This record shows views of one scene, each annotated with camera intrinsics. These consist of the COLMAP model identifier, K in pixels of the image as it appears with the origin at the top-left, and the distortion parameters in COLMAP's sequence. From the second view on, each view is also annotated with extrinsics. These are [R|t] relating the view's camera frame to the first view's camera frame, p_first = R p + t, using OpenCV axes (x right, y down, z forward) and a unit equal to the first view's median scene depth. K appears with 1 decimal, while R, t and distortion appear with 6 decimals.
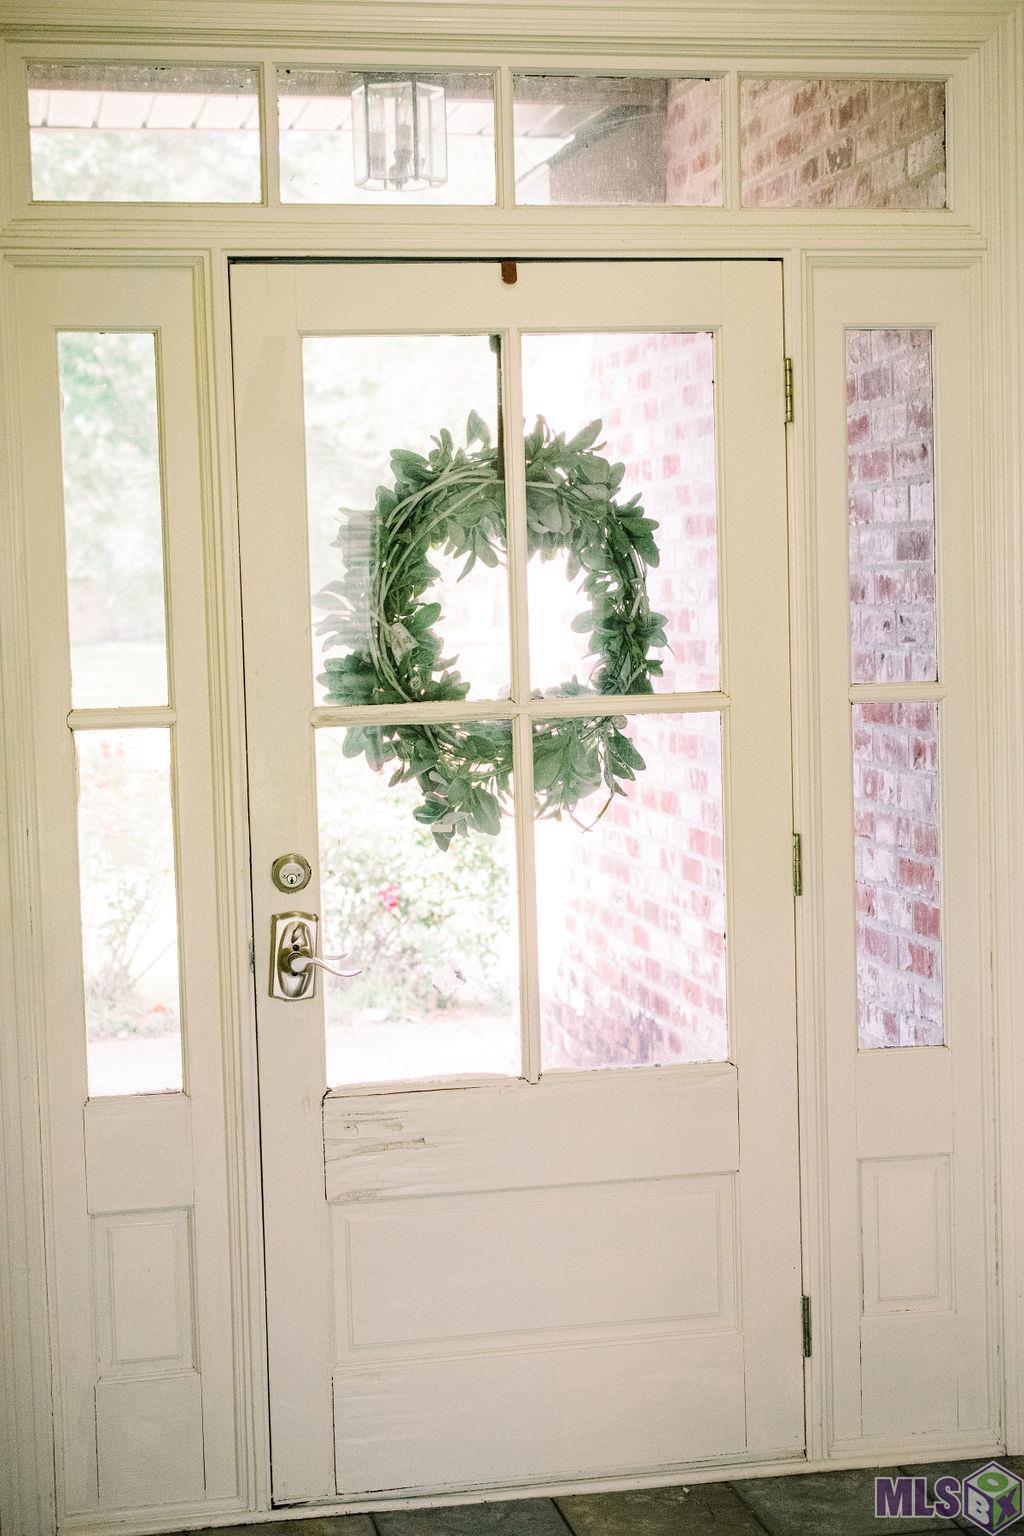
lens RADIAL K [[2642.4, 0, 506.5], [0, 2642.4, 771.4], [0, 0, 1]] dist [0.021582, 0.000000]
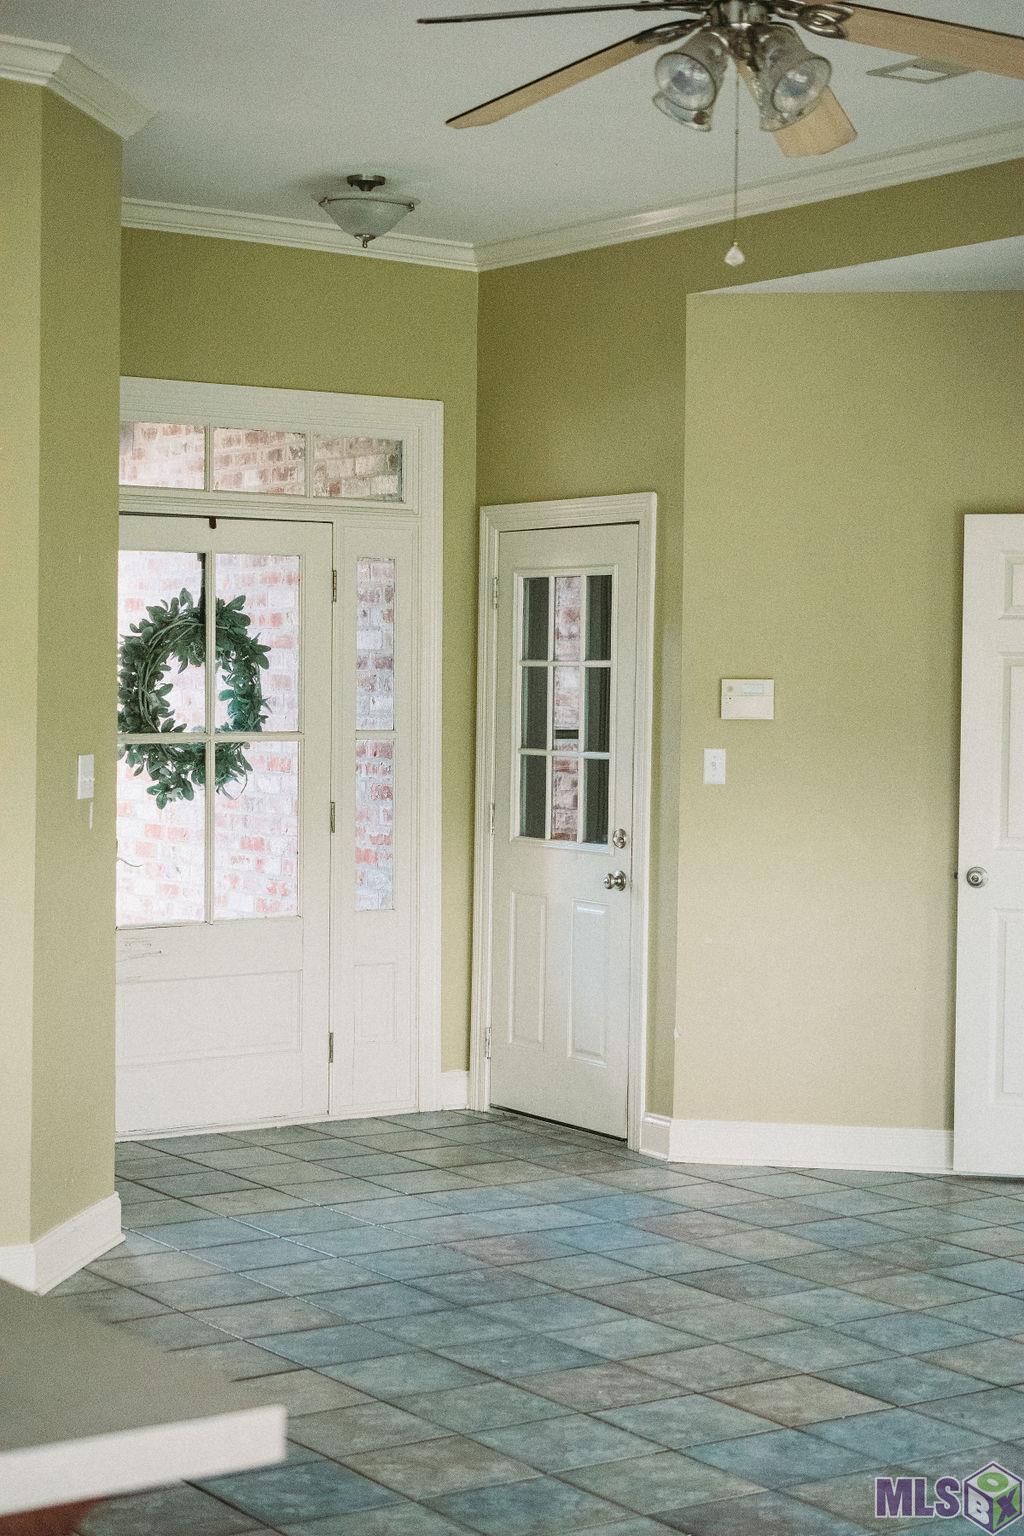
lens RADIAL K [[2642.4, 0, 512.5], [0, 2642.4, 769.9], [0, 0, 1]] dist [0.021582, 0.000000]
pose [[0.917816, 0.017319, 0.396628, -0.574583], [-0.002472, 0.999278, -0.037916, 0.076143], [-0.396998, 0.033819, 0.917196, -0.930298]]
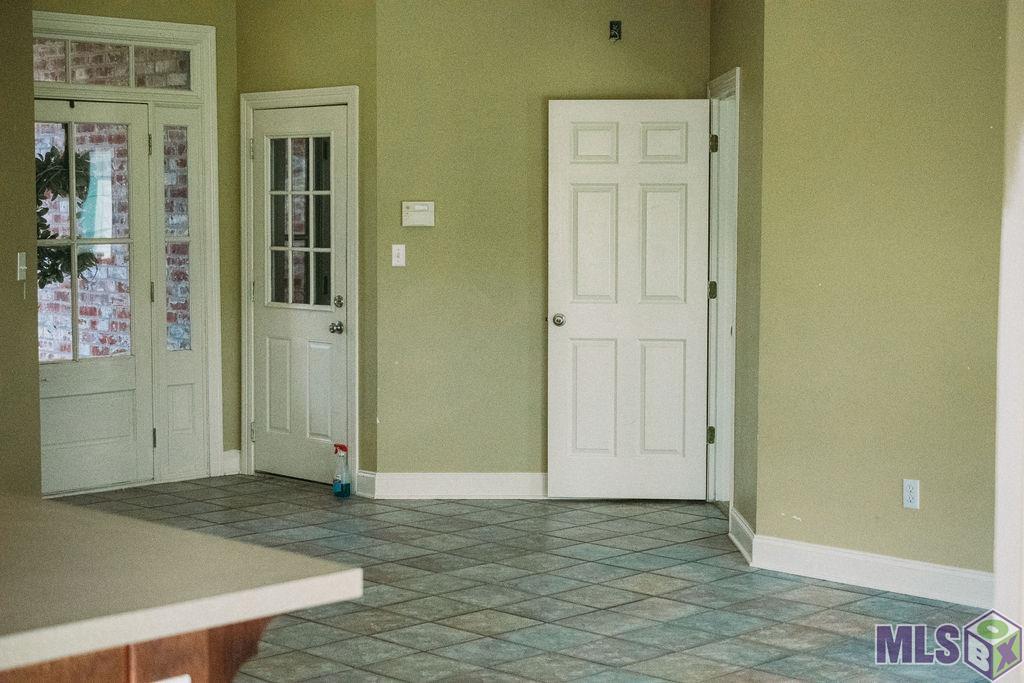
lens RADIAL K [[1761.6, 0, 513.0], [0, 1761.6, 342.5], [0, 0, 1]] dist [0.021582, 0.000000]
pose [[0.828826, -0.021894, 0.559077, -0.728451], [0.020799, 0.999749, 0.008316, 0.088331], [-0.559119, 0.004735, 0.829074, -1.023469]]
